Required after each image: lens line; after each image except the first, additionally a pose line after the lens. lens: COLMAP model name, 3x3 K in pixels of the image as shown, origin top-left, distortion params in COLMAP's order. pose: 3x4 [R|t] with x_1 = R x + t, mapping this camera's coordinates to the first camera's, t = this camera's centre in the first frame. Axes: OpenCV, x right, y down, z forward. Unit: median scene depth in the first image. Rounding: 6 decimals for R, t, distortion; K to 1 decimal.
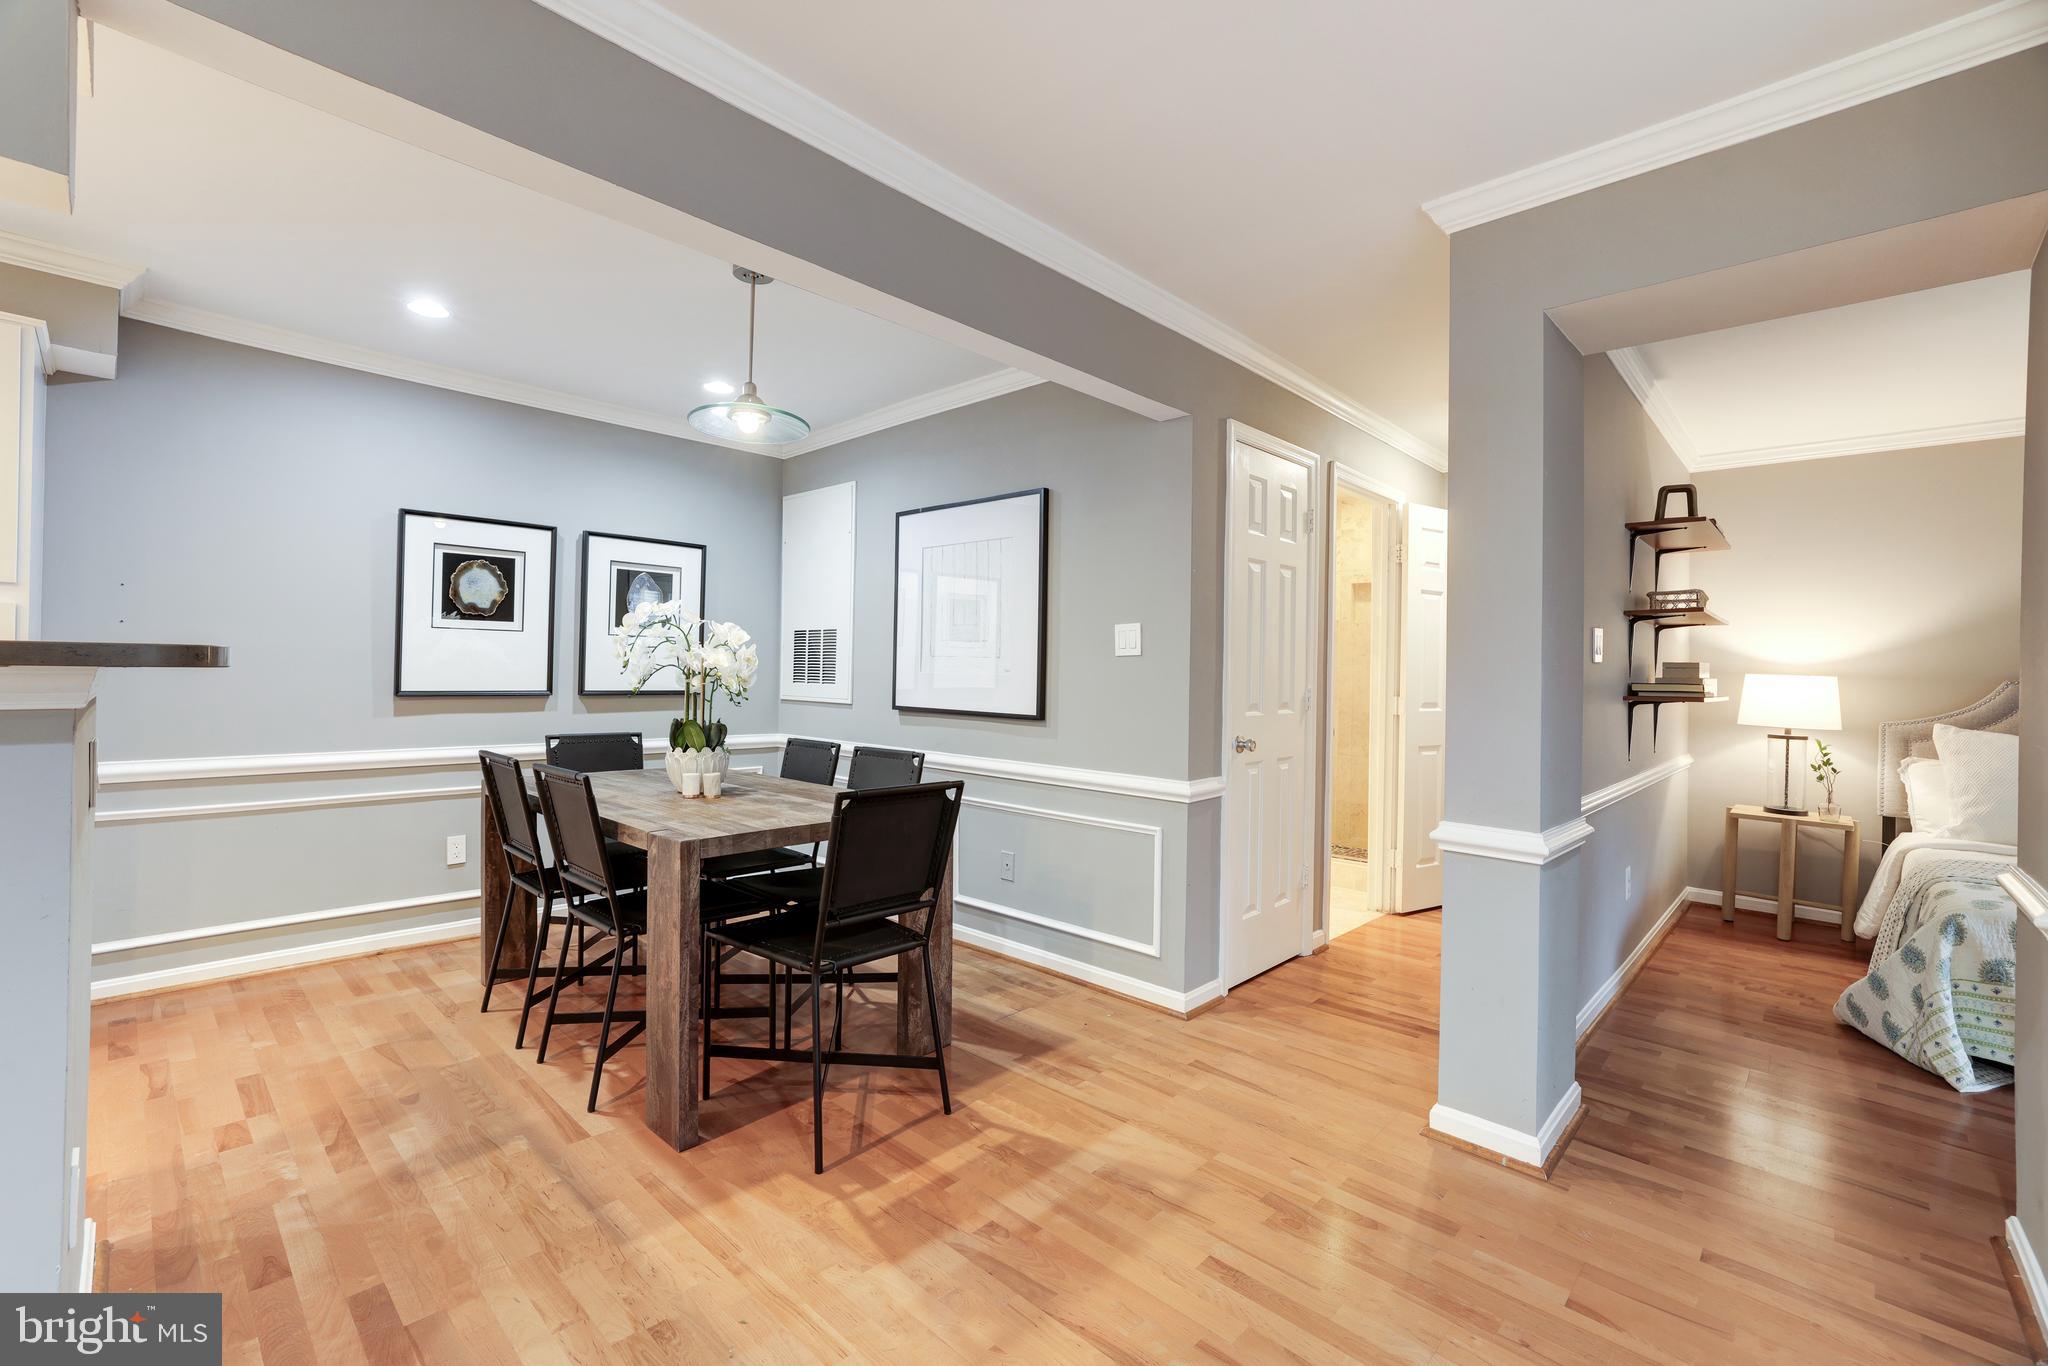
lens RADIAL K [[881.0, 0, 1022.6], [0, 881.0, 666.1], [0, 0, 1]] dist [-0.035803, 0.013156]
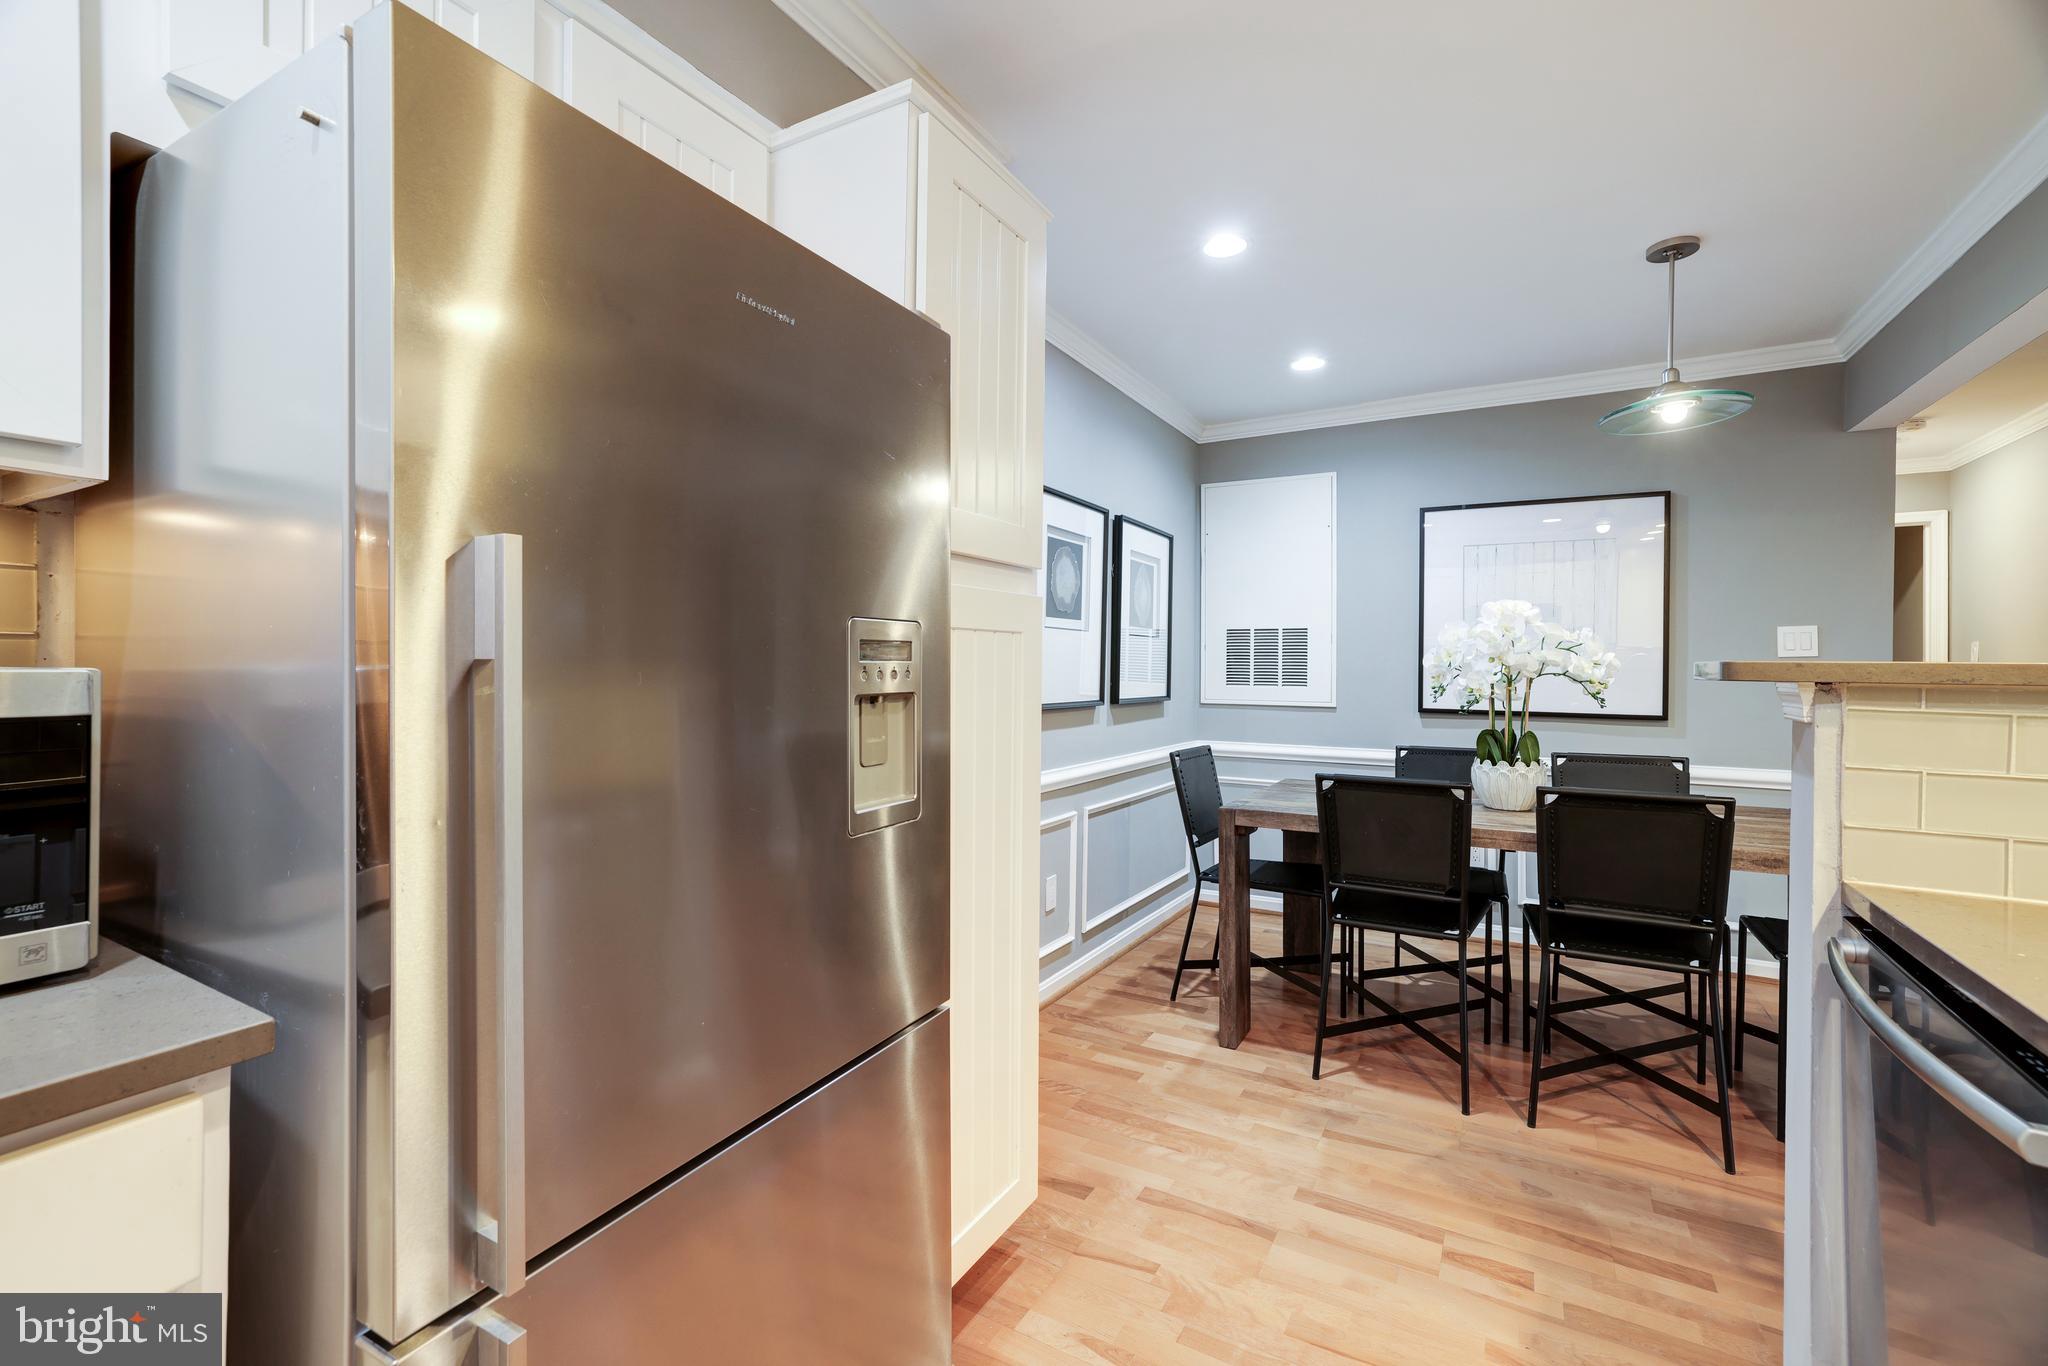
lens RADIAL K [[881.0, 0, 1013.8], [0, 881.0, 666.7], [0, 0, 1]] dist [-0.035803, 0.013156]
pose [[0.974580, -0.009564, 0.223834, -0.867658], [0.007261, 0.999912, 0.011110, -0.015585], [-0.223921, -0.009202, 0.974564, 0.183482]]
